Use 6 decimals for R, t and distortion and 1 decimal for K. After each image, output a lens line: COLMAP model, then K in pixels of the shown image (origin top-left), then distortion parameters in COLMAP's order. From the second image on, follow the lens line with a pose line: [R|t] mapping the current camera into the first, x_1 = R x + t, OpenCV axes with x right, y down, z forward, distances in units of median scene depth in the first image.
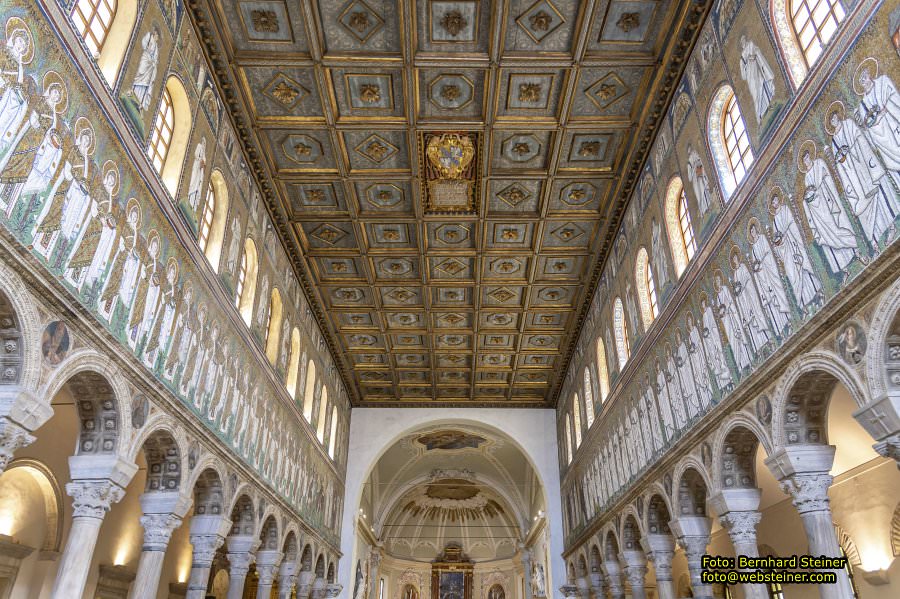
lens RADIAL K [[612.8, 0, 450.0], [0, 612.8, 299.5], [0, 0, 1]] dist [0.006126, 0.000310]
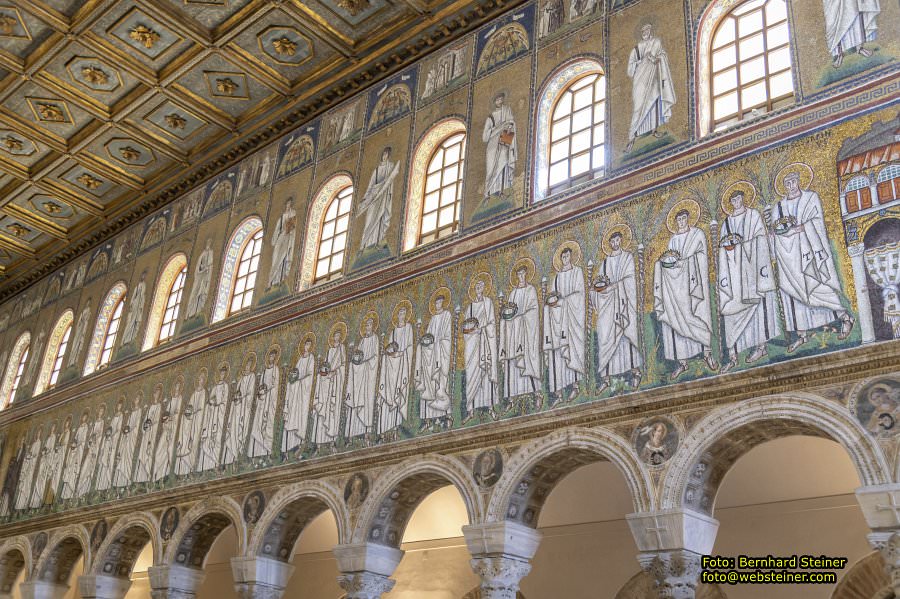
lens RADIAL K [[966.4, 0, 450.0], [0, 966.4, 299.5], [0, 0, 1]] dist [0.015323, -0.020963]
pose [[0.669685, 0.377283, 0.639671, -0.436567], [-0.446918, 0.892653, -0.058606, 0.088949], [-0.593115, -0.246633, 0.766411, 0.140303]]
